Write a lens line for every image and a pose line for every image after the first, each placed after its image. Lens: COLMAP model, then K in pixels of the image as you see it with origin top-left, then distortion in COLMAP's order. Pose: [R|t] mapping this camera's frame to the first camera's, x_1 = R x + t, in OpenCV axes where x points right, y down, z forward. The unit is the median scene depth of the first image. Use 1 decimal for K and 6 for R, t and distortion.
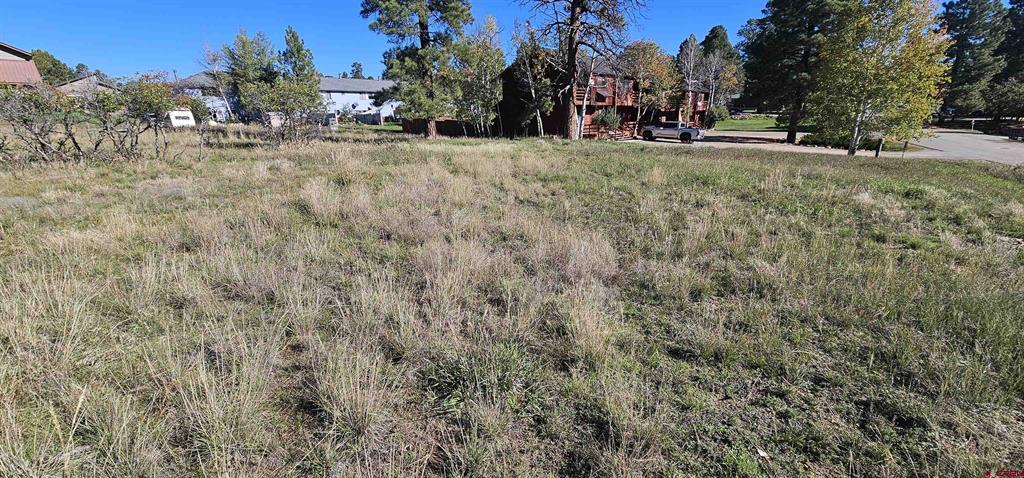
lens RADIAL K [[415.4, 0, 509.6], [0, 415.4, 239.2], [0, 0, 1]] dist [-0.000124, -0.000181]
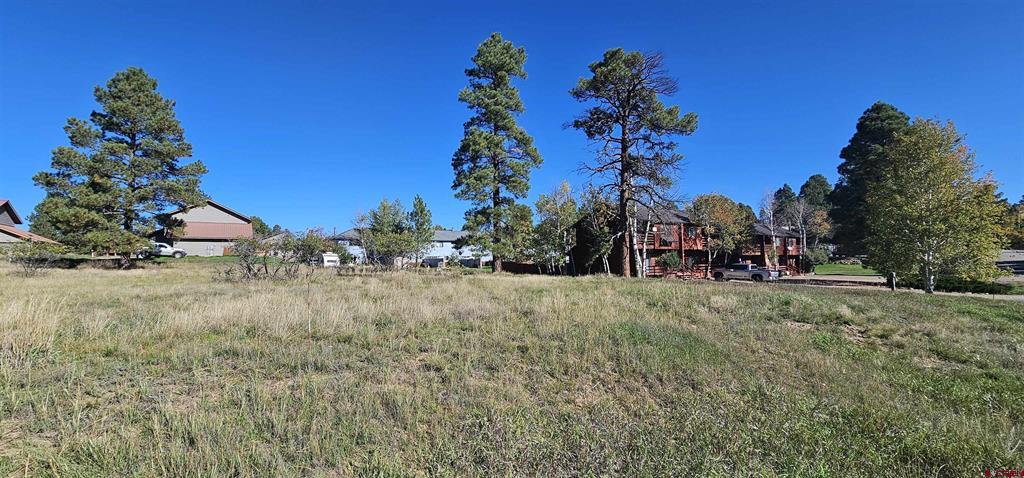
lens RADIAL K [[415.6, 0, 509.7], [0, 415.6, 240.0], [0, 0, 1]] dist [-0.001267, -0.000862]
pose [[0.968554, -0.014282, -0.248393, 0.102016], [-0.070441, 0.941763, -0.328816, 0.044941], [0.238624, 0.335973, 0.911143, -0.104899]]
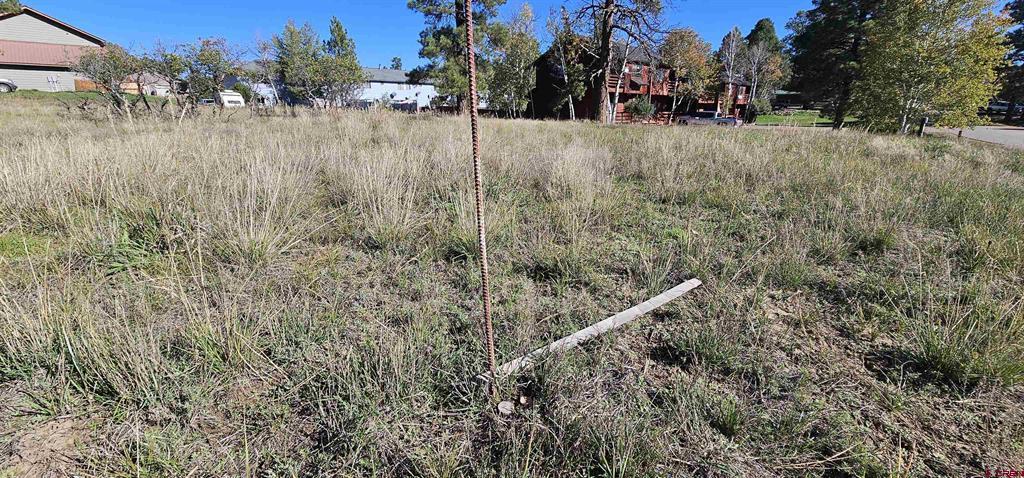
lens RADIAL K [[415.6, 0, 509.7], [0, 415.6, 240.0], [0, 0, 1]] dist [-0.001267, -0.000862]
pose [[0.996625, 0.036000, -0.073773, 0.008627], [-0.035428, 0.999331, 0.009058, 0.031333], [0.074049, -0.006414, 0.997234, -0.014453]]
